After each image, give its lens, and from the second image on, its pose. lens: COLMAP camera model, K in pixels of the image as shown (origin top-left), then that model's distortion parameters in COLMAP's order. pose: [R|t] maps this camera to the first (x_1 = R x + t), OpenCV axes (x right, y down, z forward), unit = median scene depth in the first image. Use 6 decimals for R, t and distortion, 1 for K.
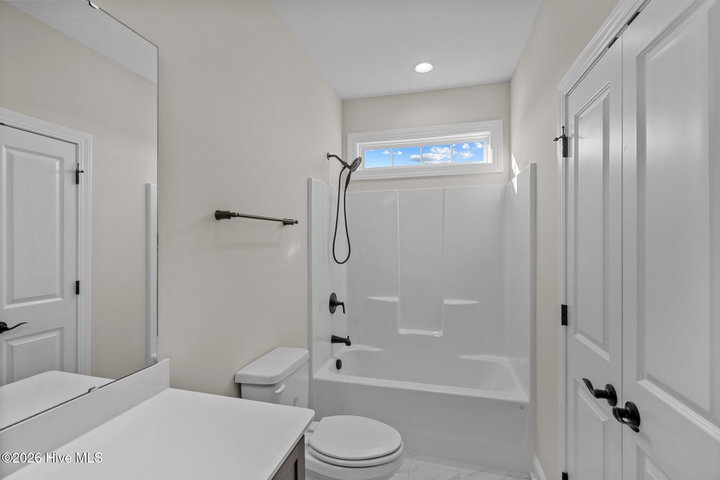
lens RADIAL K [[325.3, 0, 353.9], [0, 325.3, 243.0], [0, 0, 1]] dist [0.000870, 0.000327]
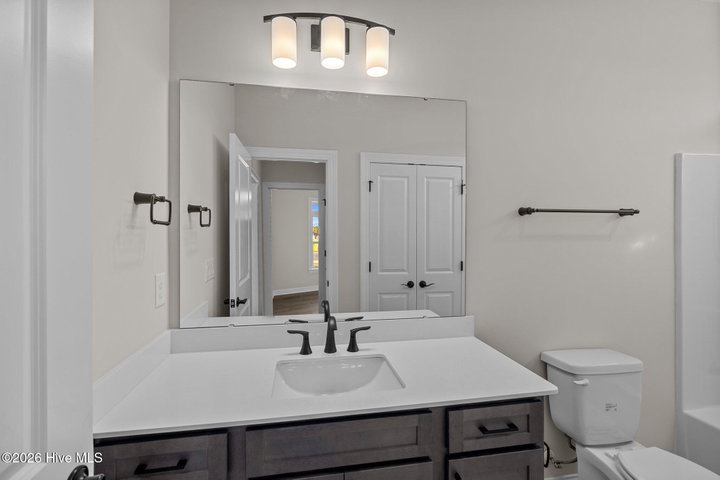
lens RADIAL K [[327.9, 0, 358.2], [0, 327.9, 232.6], [0, 0, 1]] dist [-0.000534, 0.000187]
pose [[0.428454, -0.000725, -0.903564, 0.307563], [-0.012161, 0.999904, -0.006569, 0.005377], [0.903482, 0.013803, 0.428404, -0.043345]]
